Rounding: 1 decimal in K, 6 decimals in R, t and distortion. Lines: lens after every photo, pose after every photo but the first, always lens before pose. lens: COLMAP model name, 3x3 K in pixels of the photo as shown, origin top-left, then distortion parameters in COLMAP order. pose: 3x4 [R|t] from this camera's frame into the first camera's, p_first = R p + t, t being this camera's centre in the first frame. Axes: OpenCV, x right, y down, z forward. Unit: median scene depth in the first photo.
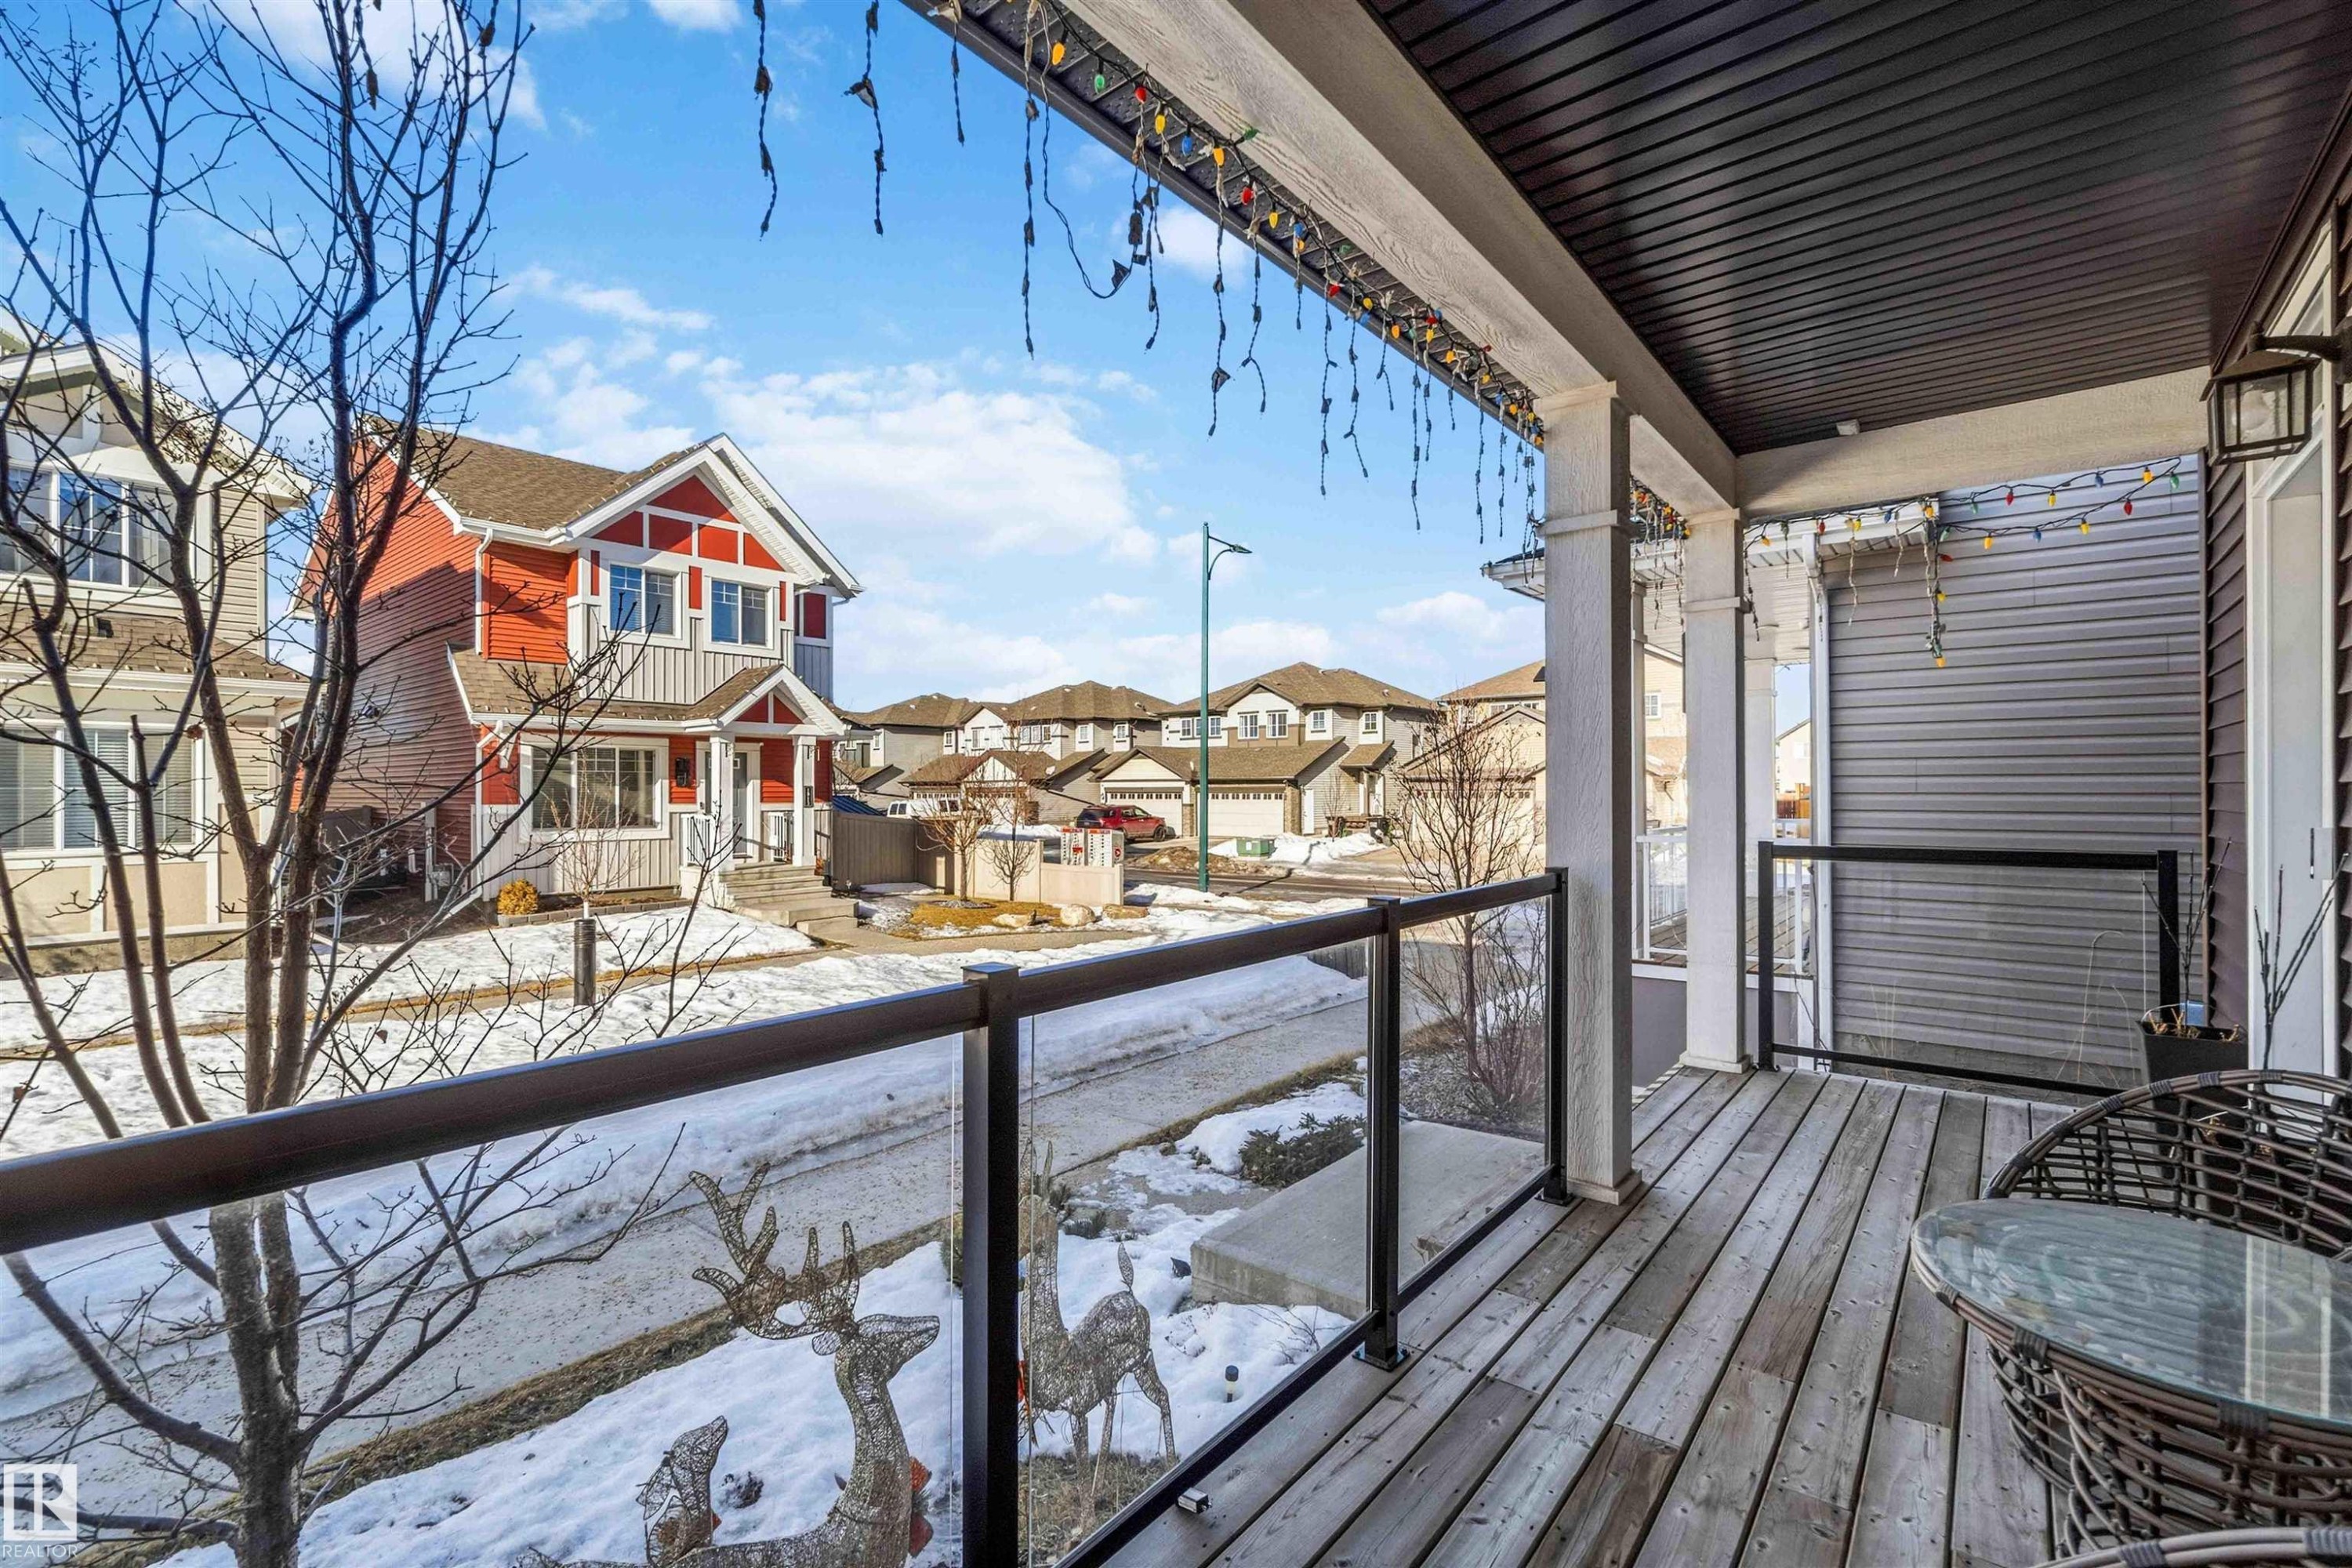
lens RADIAL K [[1038.0, 0, 1128.1], [0, 1038.0, 791.6], [0, 0, 1]] dist [-0.005949, 0.001540]
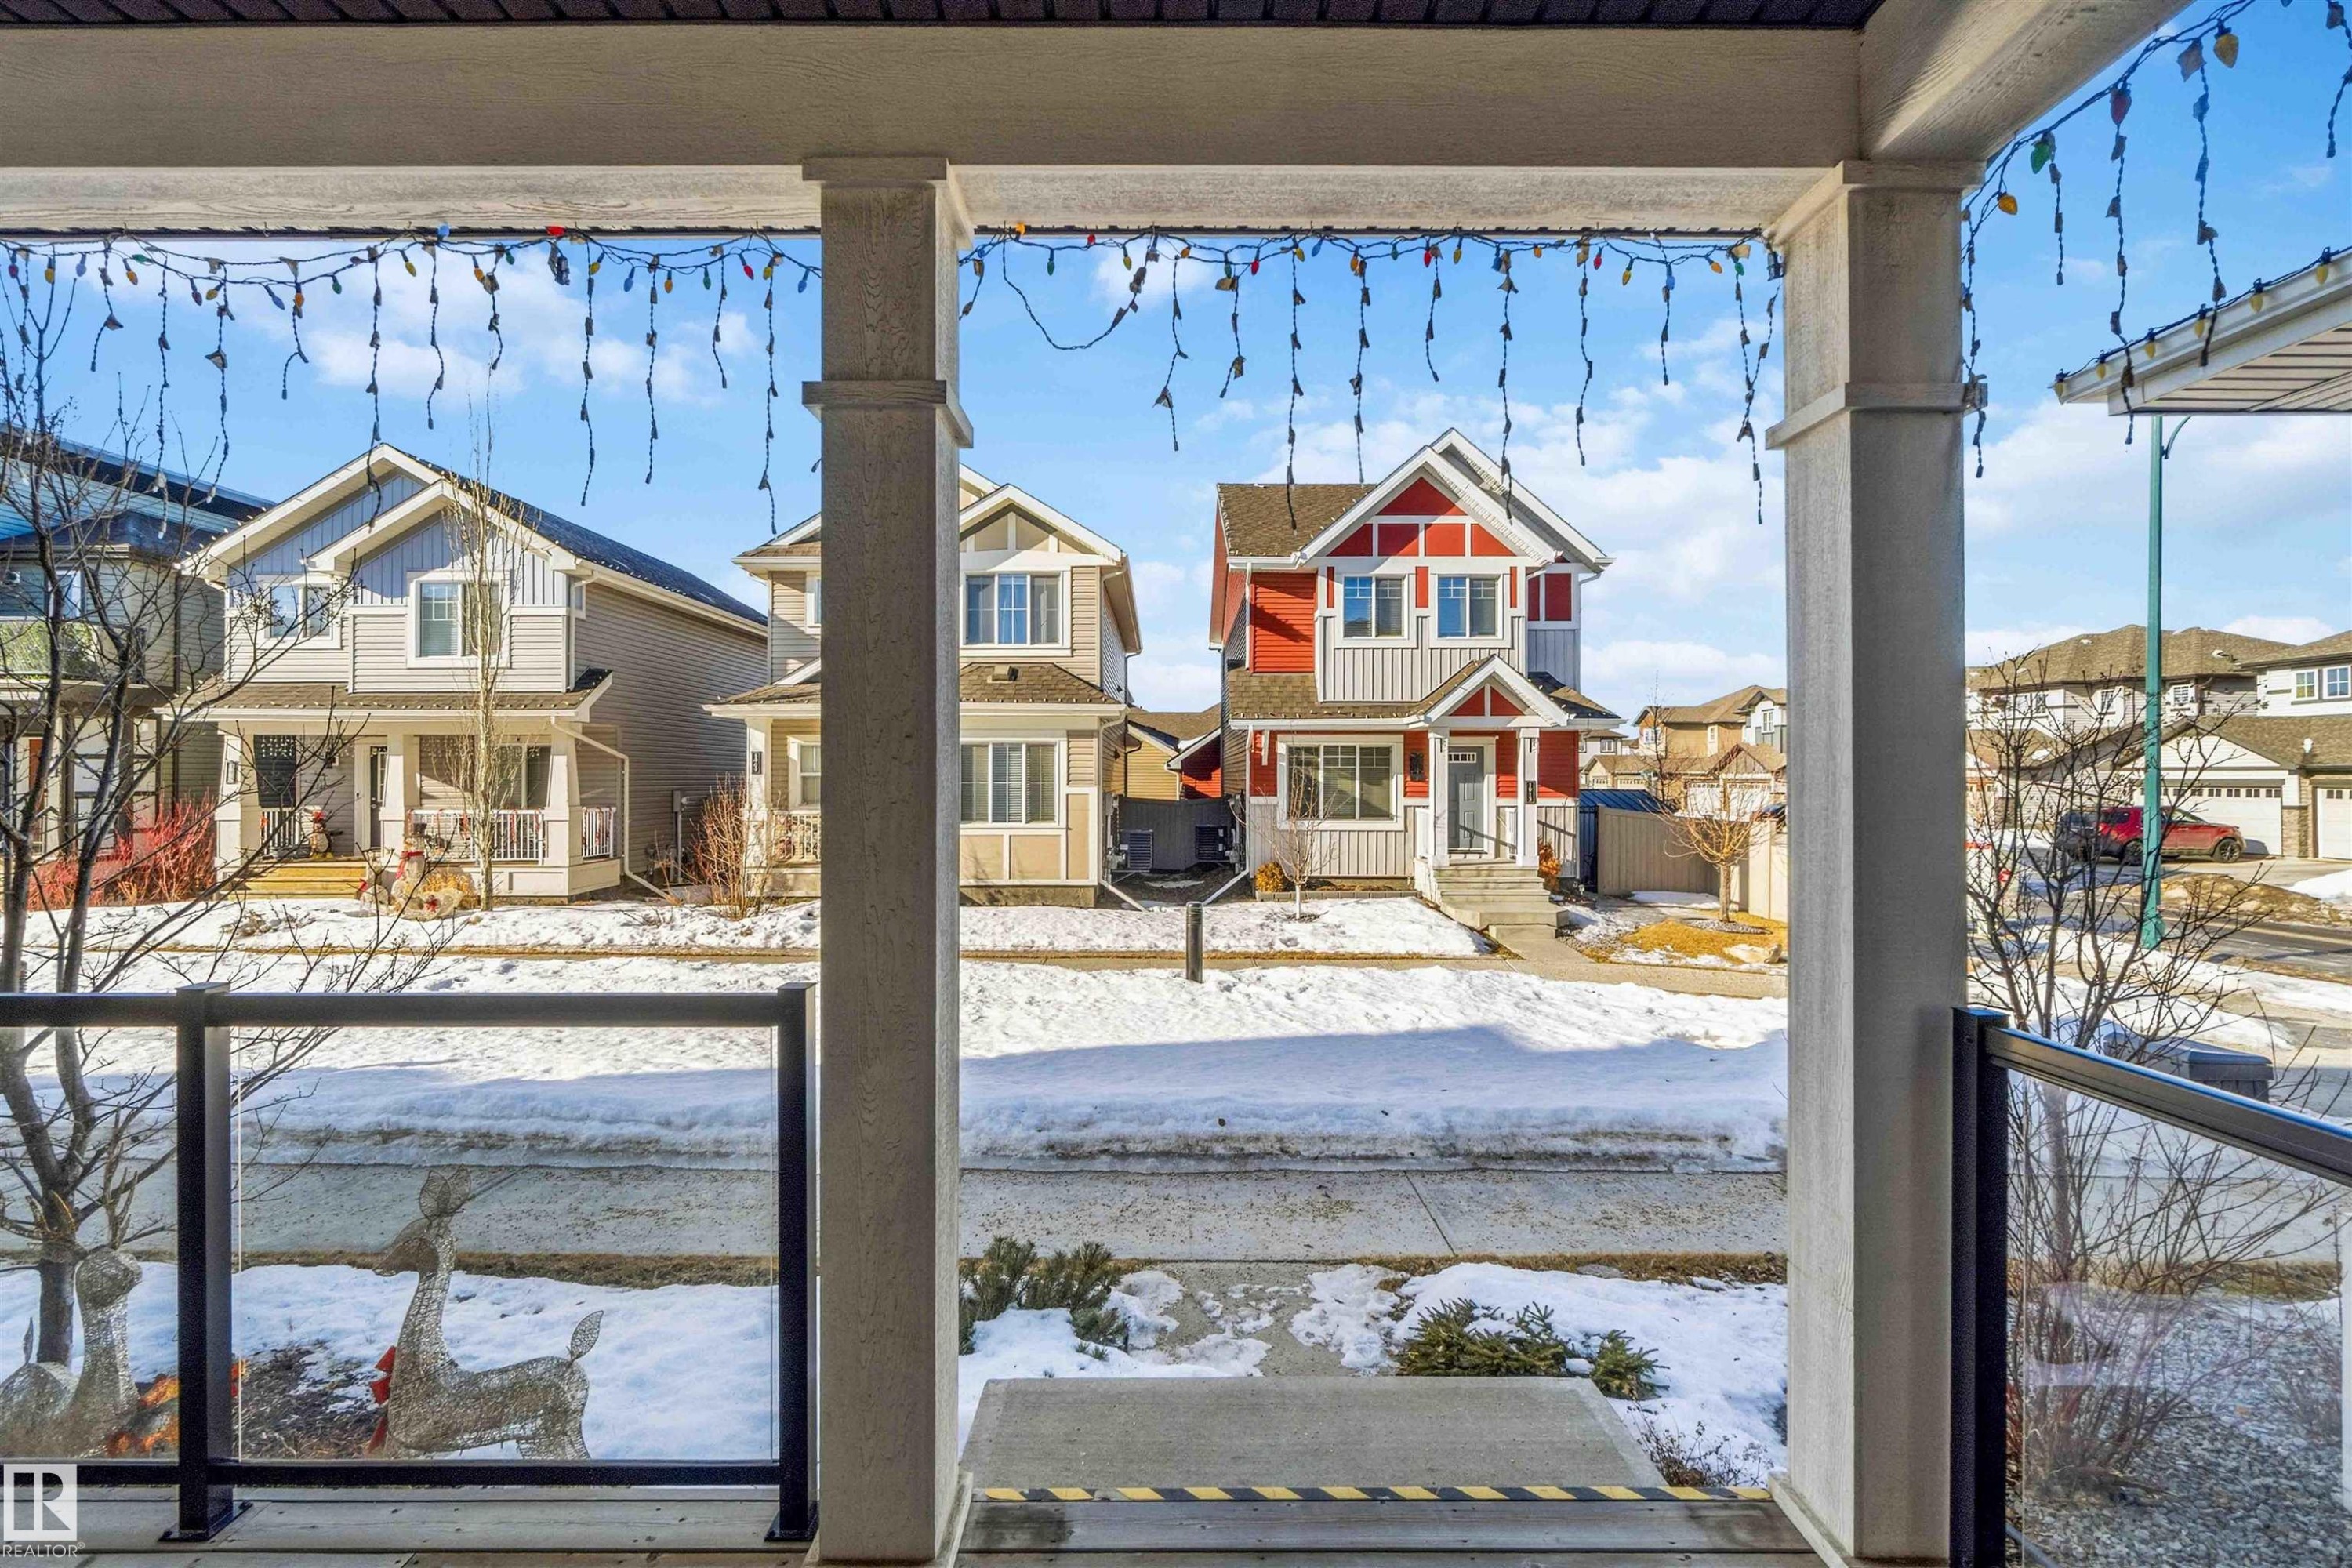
lens RADIAL K [[1038.0, 0, 1194.6], [0, 1038.0, 774.0], [0, 0, 1]] dist [-0.005949, 0.001540]
pose [[0.644084, 0.001186, -0.764954, 0.221626], [-0.002153, 0.999998, -0.000262, -0.011242], [0.764952, 0.001815, 0.644085, 0.169106]]
